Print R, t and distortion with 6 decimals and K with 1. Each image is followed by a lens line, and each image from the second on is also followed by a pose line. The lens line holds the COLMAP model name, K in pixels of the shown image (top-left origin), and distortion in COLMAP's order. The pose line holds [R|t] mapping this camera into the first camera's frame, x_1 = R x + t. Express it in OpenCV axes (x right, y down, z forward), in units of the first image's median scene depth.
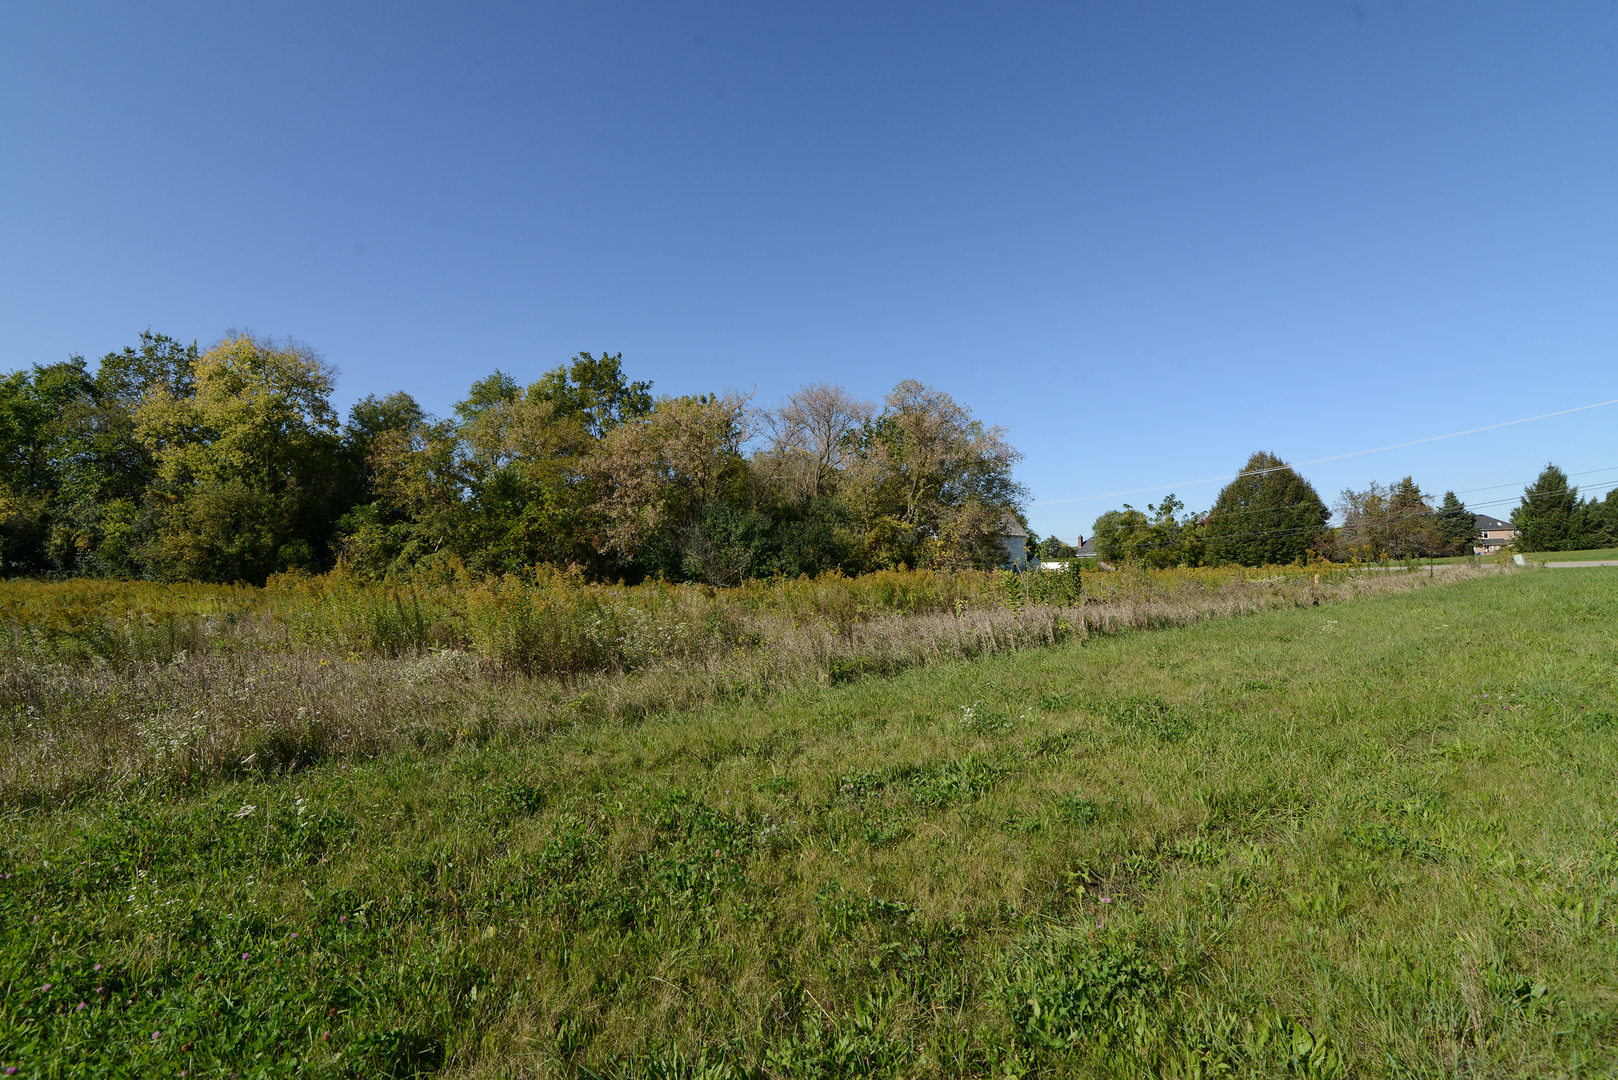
lens RADIAL K [[736.9, 0, 809.6], [0, 736.9, 542.3], [0, 0, 1]] dist [-0.014067, 0.000012]
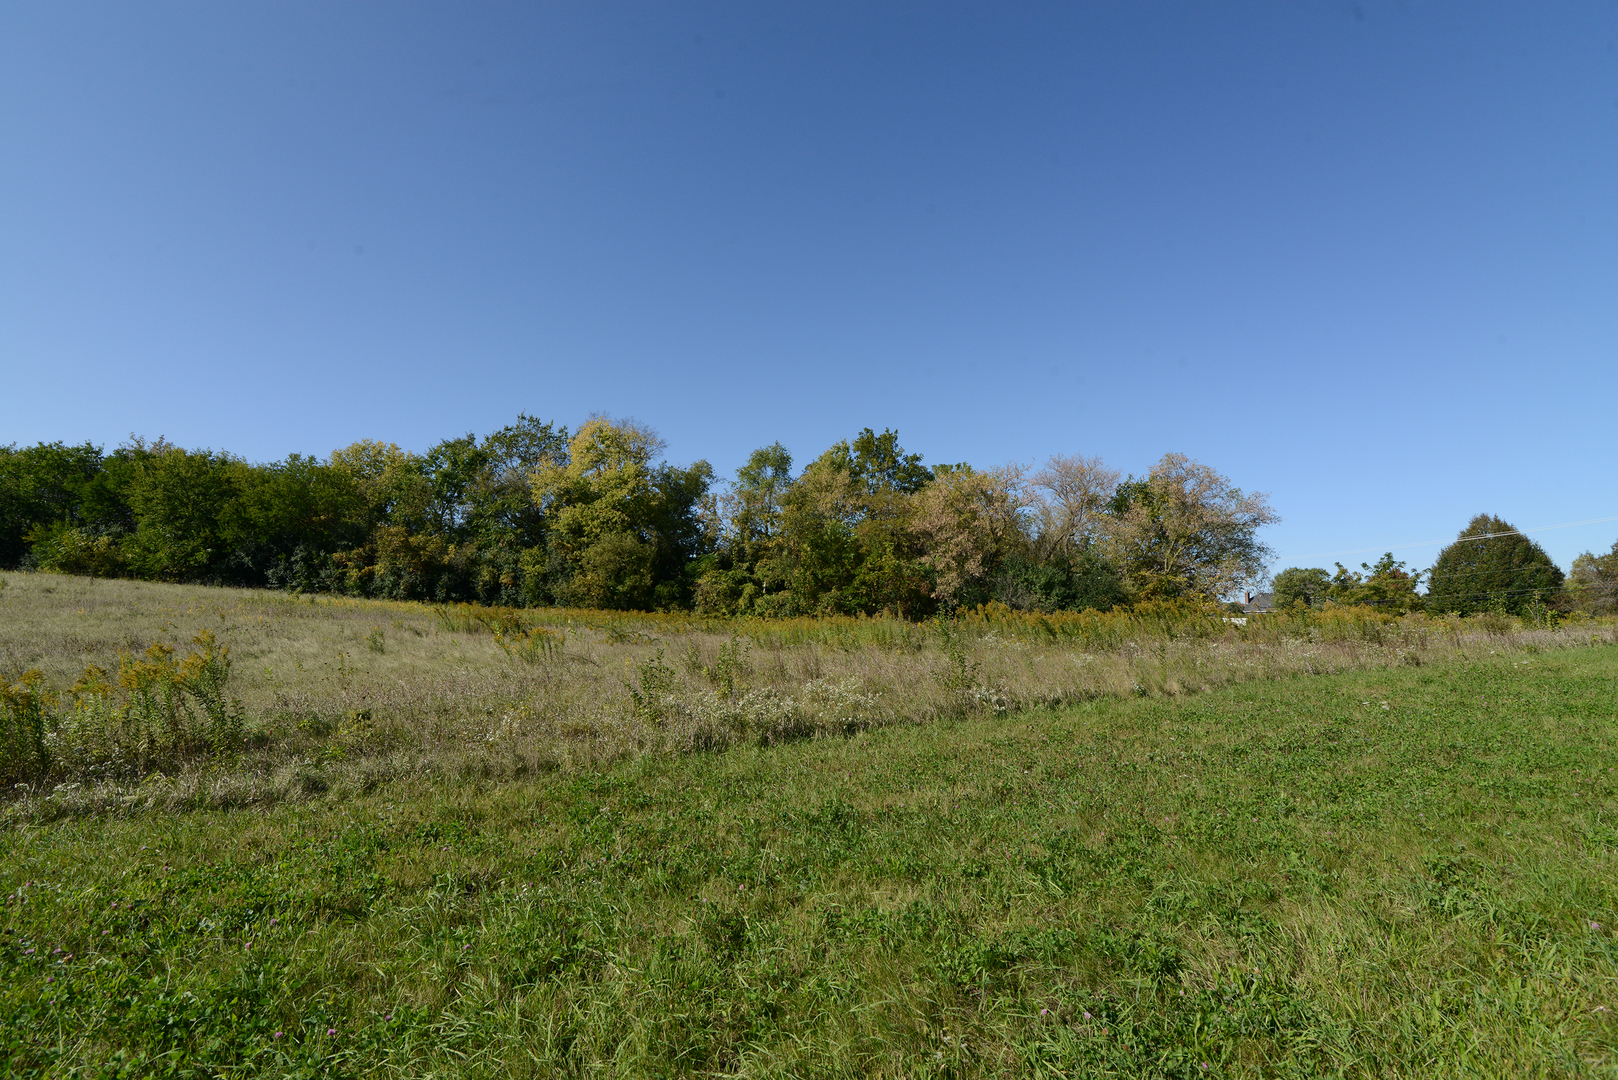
lens RADIAL K [[736.9, 0, 808.7], [0, 736.9, 540.5], [0, 0, 1]] dist [-0.014067, 0.000012]
pose [[0.990937, 0.012978, -0.133700, -0.249605], [-0.022238, 0.997437, -0.068003, 0.006636], [0.132475, 0.070360, 0.988686, -0.191866]]
